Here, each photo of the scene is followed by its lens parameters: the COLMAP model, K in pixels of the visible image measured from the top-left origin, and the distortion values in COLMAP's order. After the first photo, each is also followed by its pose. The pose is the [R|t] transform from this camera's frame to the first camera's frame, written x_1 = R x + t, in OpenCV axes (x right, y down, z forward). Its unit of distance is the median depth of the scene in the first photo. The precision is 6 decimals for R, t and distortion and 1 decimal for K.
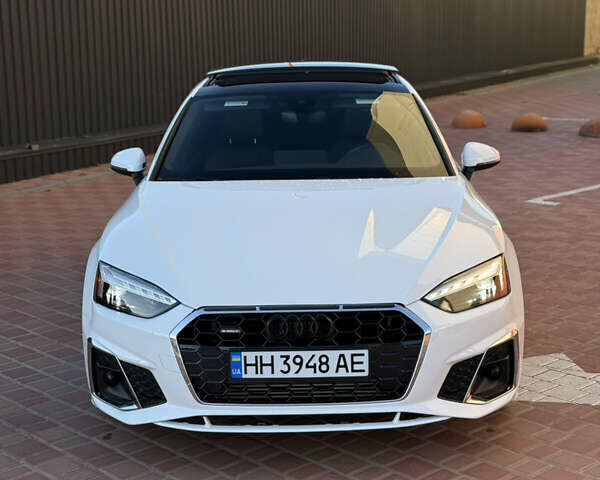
lens RADIAL K [[1136.2, 0, 307.1], [0, 1136.2, 239.7], [0, 0, 1]] dist [0.145762, 0.002065]
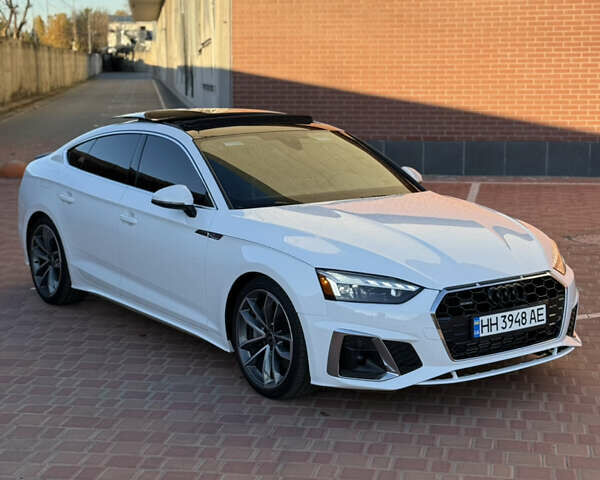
lens RADIAL K [[1136.2, 0, 307.1], [0, 1136.2, 239.7], [0, 0, 1]] dist [0.145762, 0.002065]
pose [[0.805136, -0.084371, 0.587058, -0.992790], [0.112938, 0.993528, -0.012103, 0.001734], [-0.582238, 0.076045, 0.809454, 0.026737]]
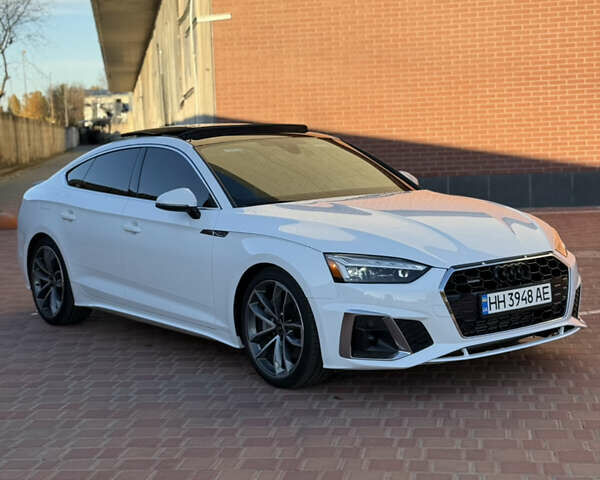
lens RADIAL K [[1136.1, 0, 300.0], [0, 1136.1, 240.0], [0, 0, 1]] dist [0.136225, 0.080693]
pose [[0.795016, -0.080646, 0.601204, -1.039656], [0.151918, 0.986008, -0.068628, 0.093694], [-0.587257, 0.145894, 0.796143, 0.039583]]
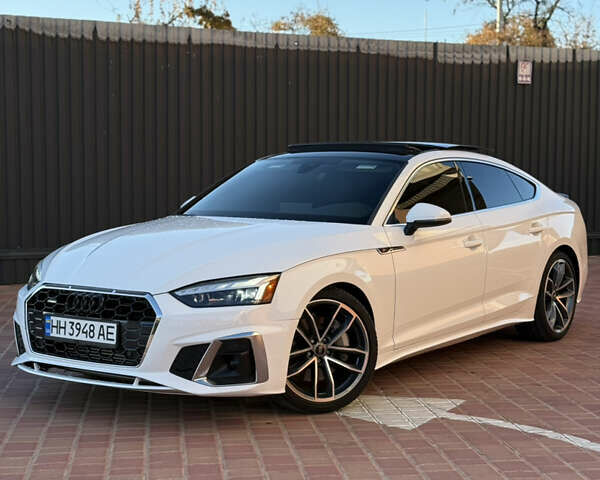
lens RADIAL K [[1136.1, 0, 300.0], [0, 1136.1, 240.0], [0, 0, 1]] dist [0.136225, 0.080693]
pose [[0.804760, 0.060477, -0.590511, 0.981915], [-0.131294, 0.988293, -0.077714, 0.075091], [0.578898, 0.140072, 0.803279, 0.057156]]
